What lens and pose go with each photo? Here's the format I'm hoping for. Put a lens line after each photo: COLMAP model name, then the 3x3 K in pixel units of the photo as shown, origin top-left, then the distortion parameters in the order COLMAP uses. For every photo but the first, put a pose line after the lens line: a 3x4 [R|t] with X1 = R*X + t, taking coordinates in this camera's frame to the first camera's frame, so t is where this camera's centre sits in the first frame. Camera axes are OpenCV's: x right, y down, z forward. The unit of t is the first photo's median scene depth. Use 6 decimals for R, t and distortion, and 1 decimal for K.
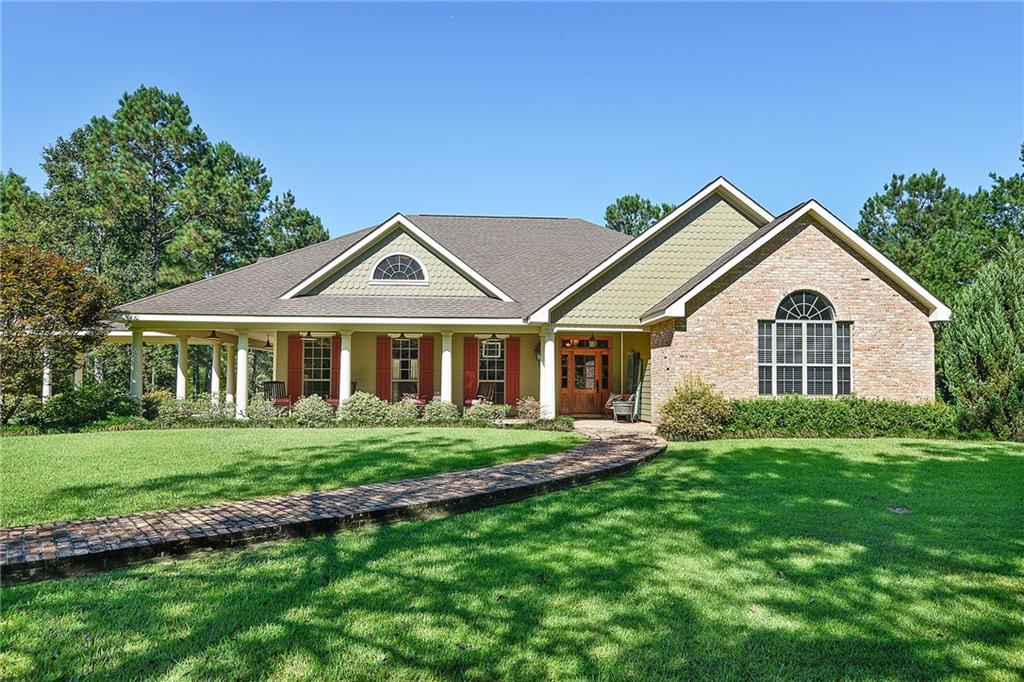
lens RADIAL K [[712.4, 0, 516.2], [0, 712.4, 338.4], [0, 0, 1]] dist [0.010326, -0.018221]
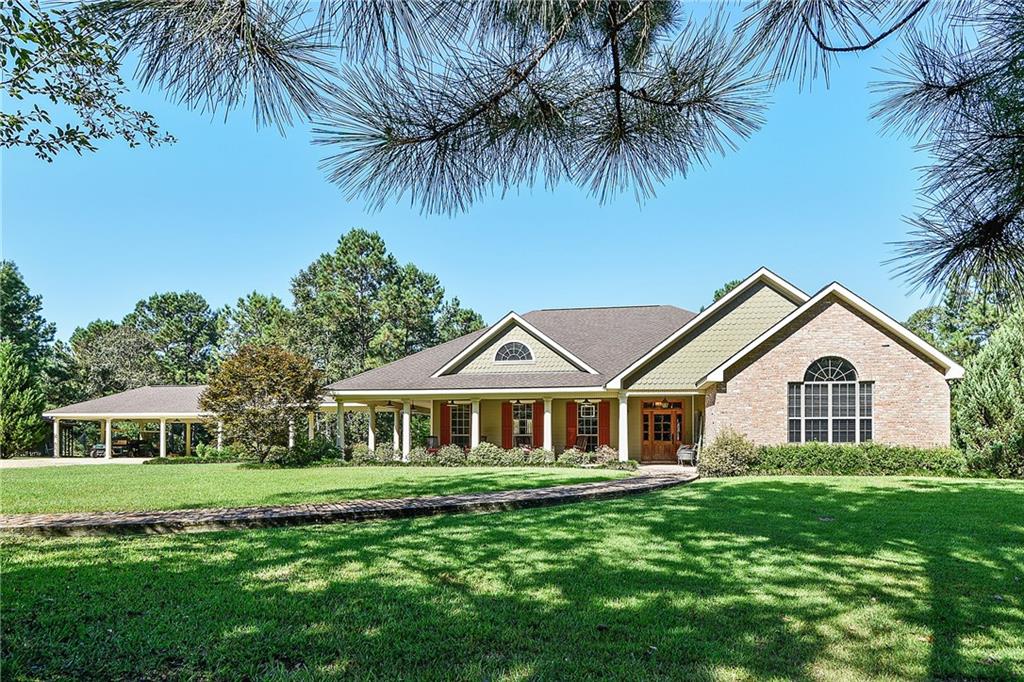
lens RADIAL K [[582.3, 0, 512.0], [0, 582.3, 415.5], [0, 0, 1]] dist [-0.007493, -0.004449]
pose [[0.971034, -0.015825, -0.238415, 0.110220], [0.019550, 0.999721, 0.013265, 0.009094], [0.238139, -0.017542, 0.971073, -0.095779]]
